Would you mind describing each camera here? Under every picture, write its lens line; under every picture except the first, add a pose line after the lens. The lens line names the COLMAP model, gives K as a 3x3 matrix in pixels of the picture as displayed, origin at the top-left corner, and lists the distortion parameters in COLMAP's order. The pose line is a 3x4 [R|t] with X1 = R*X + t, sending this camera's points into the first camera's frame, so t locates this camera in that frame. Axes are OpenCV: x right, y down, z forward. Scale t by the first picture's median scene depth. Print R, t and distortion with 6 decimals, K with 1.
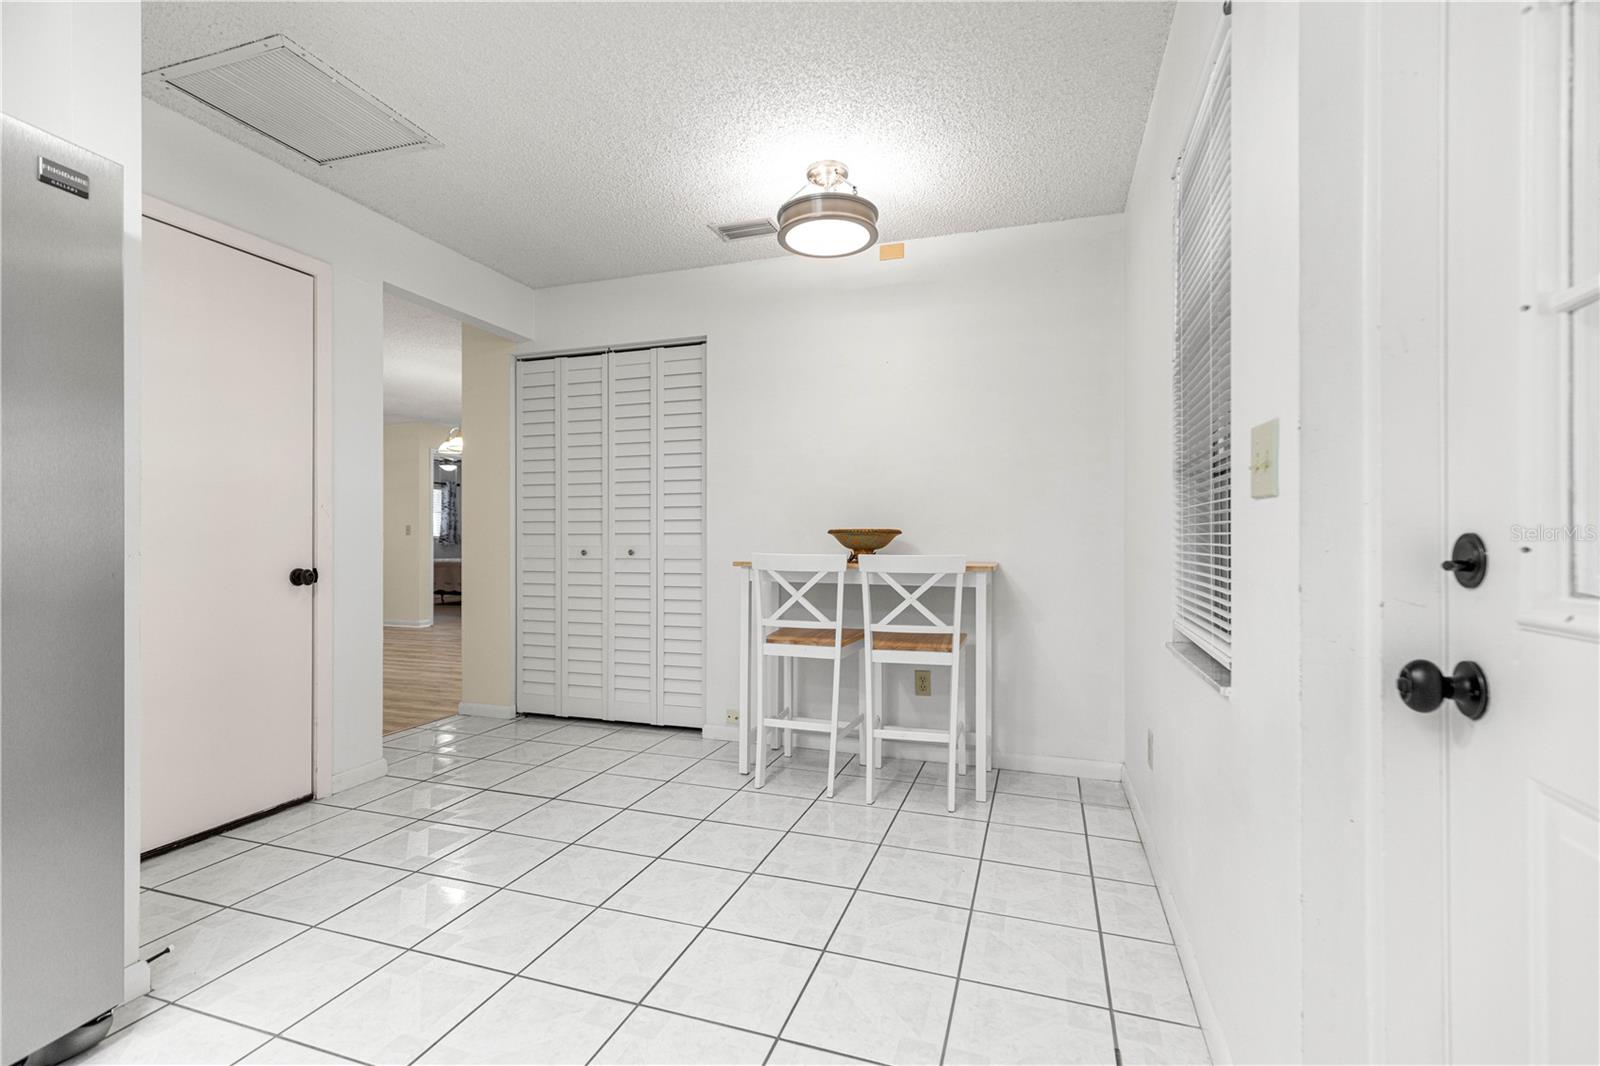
lens RADIAL K [[717.8, 0, 799.7], [0, 717.8, 536.6], [0, 0, 1]] dist [0.010385, -0.002337]
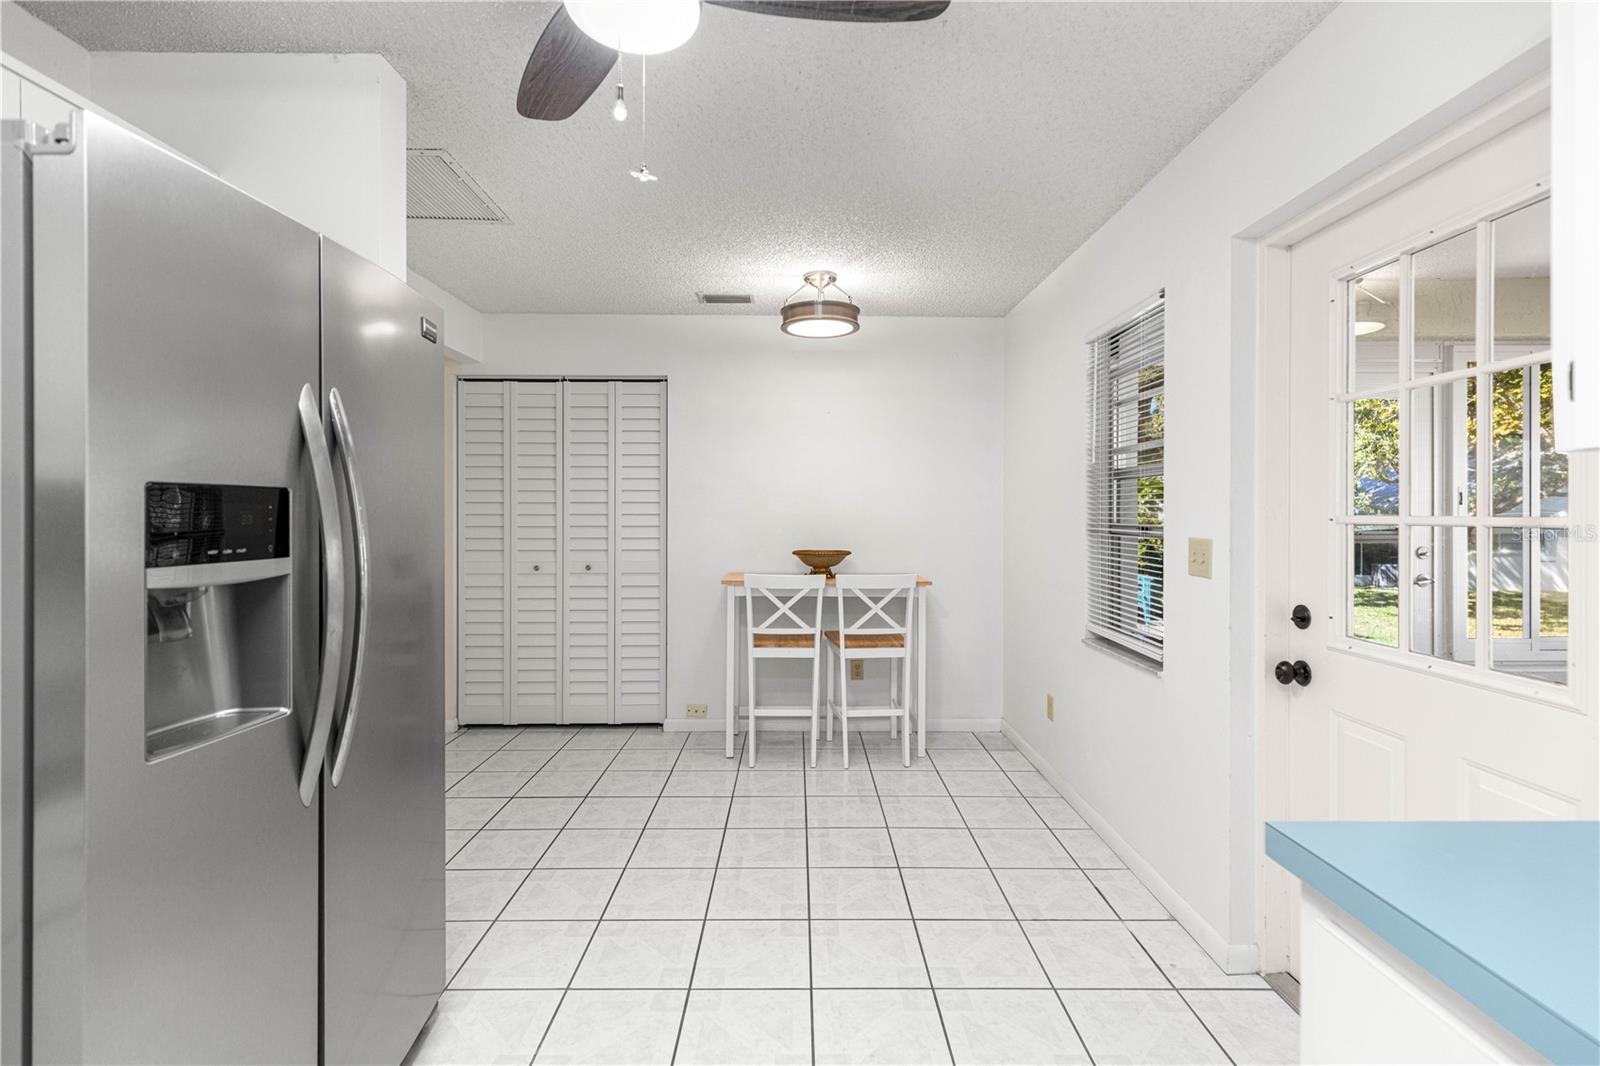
lens RADIAL K [[717.8, 0, 809.9], [0, 717.8, 508.9], [0, 0, 1]] dist [0.010385, -0.002337]
pose [[0.941713, 0.003816, 0.336397, -0.391470], [-0.003052, 0.999991, -0.002799, -0.088608], [-0.336405, 0.001609, 0.941716, -0.189830]]
